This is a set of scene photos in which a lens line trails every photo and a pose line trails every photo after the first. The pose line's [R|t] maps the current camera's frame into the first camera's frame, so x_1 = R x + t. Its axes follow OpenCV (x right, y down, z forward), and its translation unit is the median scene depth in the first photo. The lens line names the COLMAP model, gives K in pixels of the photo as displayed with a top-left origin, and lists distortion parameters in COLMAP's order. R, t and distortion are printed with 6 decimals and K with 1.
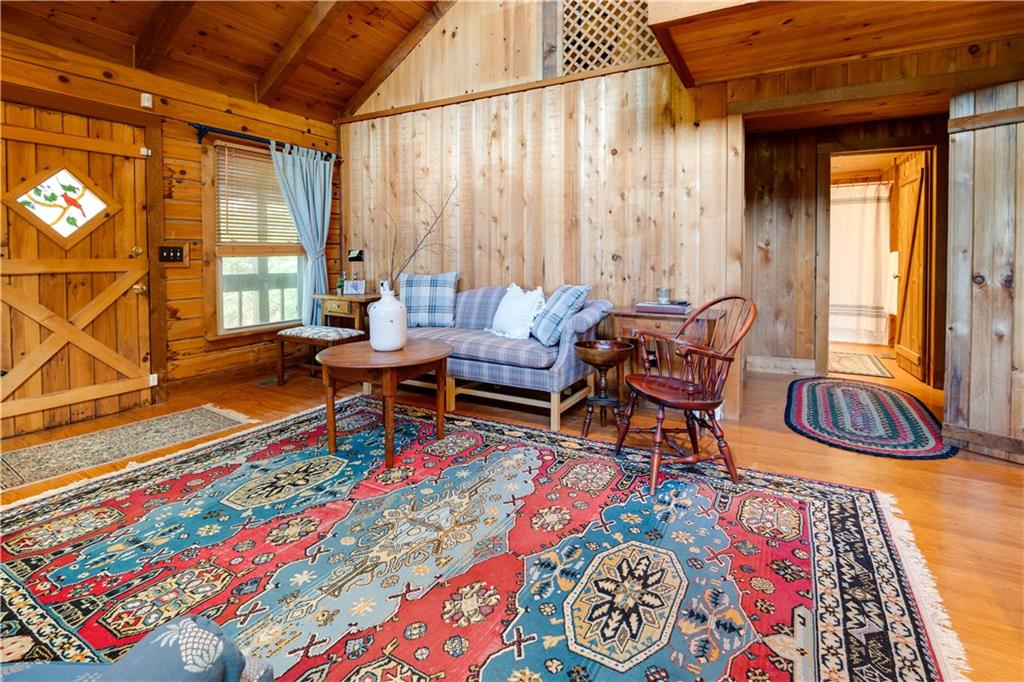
lens RADIAL K [[479.1, 0, 530.4], [0, 479.1, 266.7], [0, 0, 1]] dist [-0.012772, -0.000022]
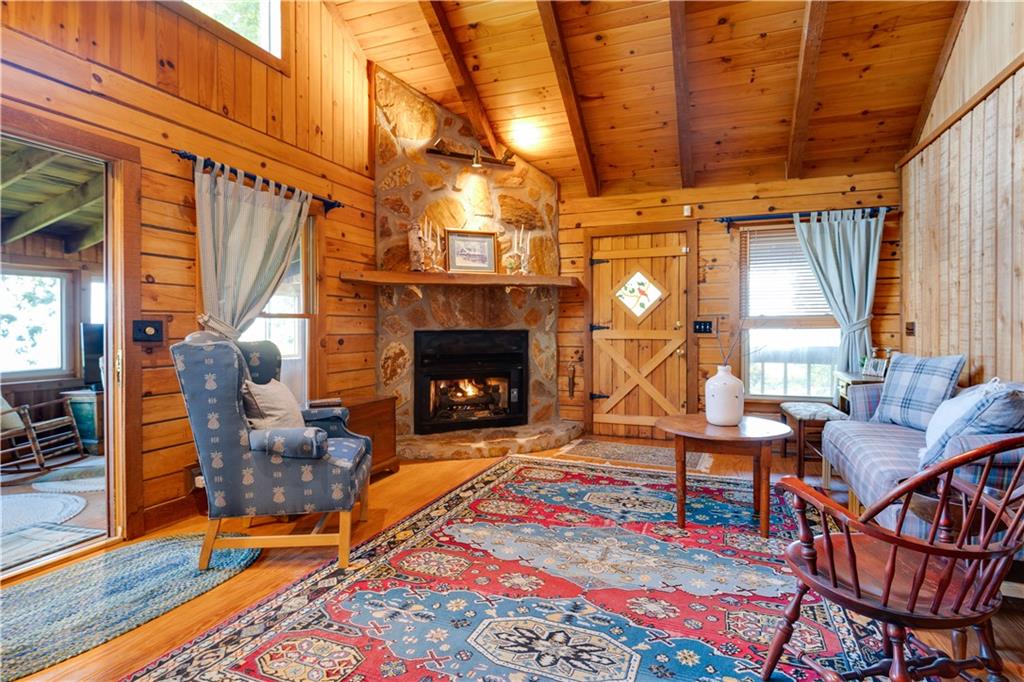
lens RADIAL K [[531.5, 0, 501.6], [0, 531.5, 333.7], [0, 0, 1]] dist [0.000824, 0.000494]
pose [[0.116043, 0.018383, -0.993074, 0.660066], [-0.022492, 0.999621, 0.015876, -0.021693], [0.992989, 0.020494, 0.116413, 0.348710]]
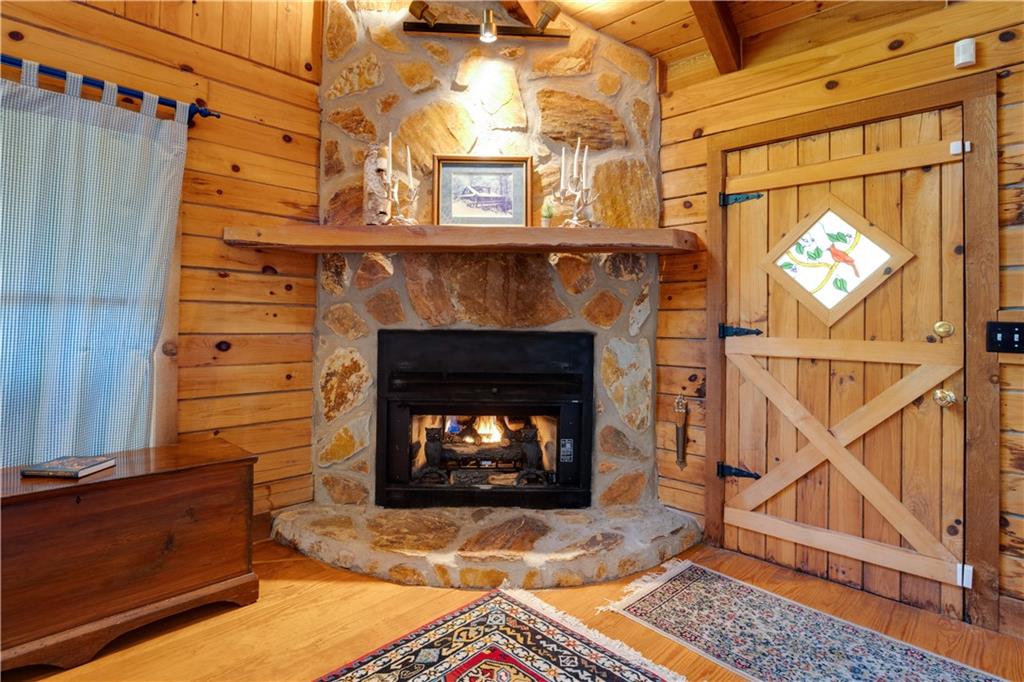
lens RADIAL K [[525.8, 0, 482.2], [0, 525.8, 311.2], [0, 0, 1]] dist [-0.012034, -0.000382]
pose [[-0.285818, -0.015302, -0.958162, -0.096763], [-0.037597, 0.999282, -0.004744, -0.034121], [0.957546, 0.034668, -0.286188, 0.708796]]
